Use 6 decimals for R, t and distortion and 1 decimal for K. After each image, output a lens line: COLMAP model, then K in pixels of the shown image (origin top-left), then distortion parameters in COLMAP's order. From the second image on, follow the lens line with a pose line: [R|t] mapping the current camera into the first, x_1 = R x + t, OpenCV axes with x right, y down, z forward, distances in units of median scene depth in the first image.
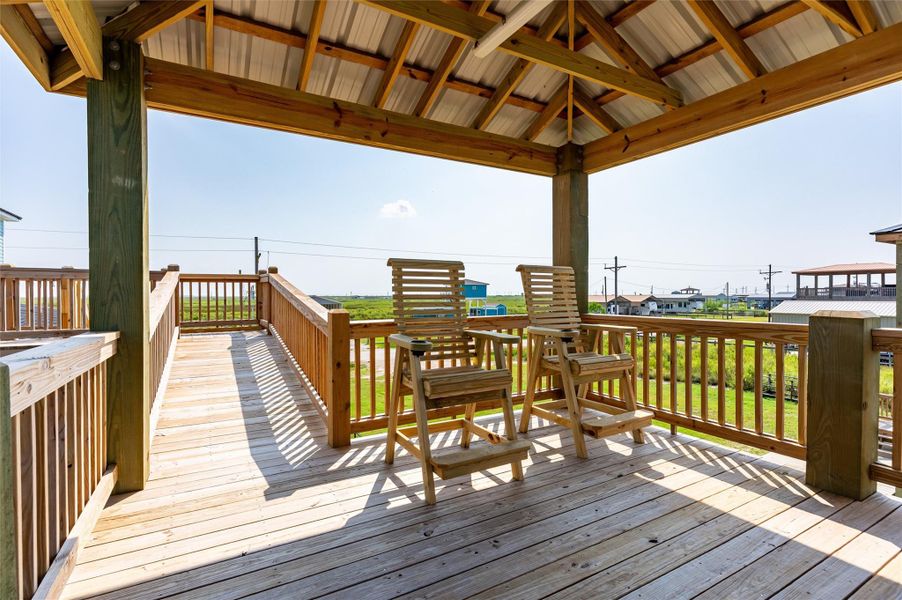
lens RADIAL K [[445.3, 0, 445.8], [0, 445.3, 298.7], [0, 0, 1]] dist [-0.002843, -0.000265]
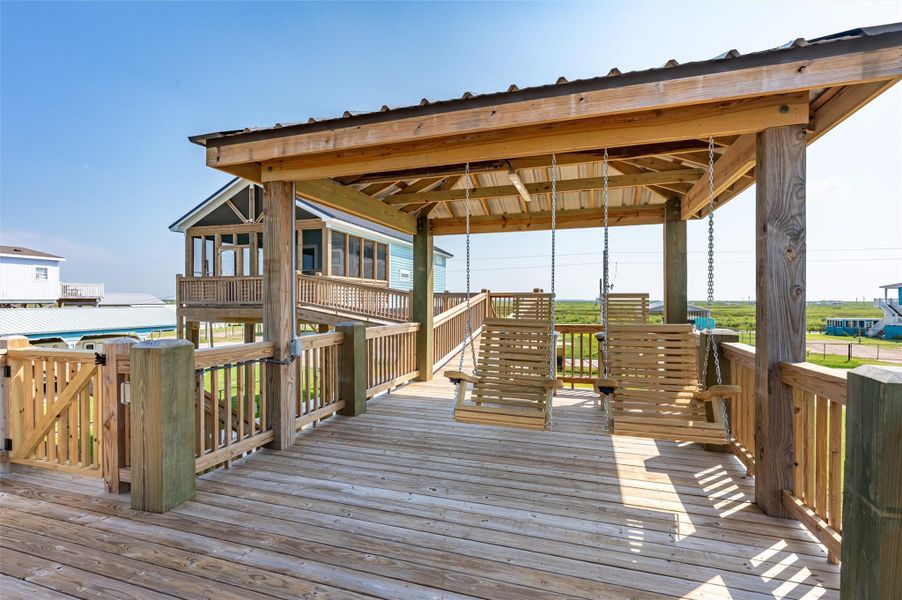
lens RADIAL K [[445.3, 0, 445.8], [0, 445.3, 298.7], [0, 0, 1]] dist [-0.002843, -0.000265]
pose [[0.657530, 0.002530, -0.753425, 1.467780], [-0.007360, 0.999968, -0.003065, -0.066488], [0.753393, 0.007560, 0.657527, -0.711524]]
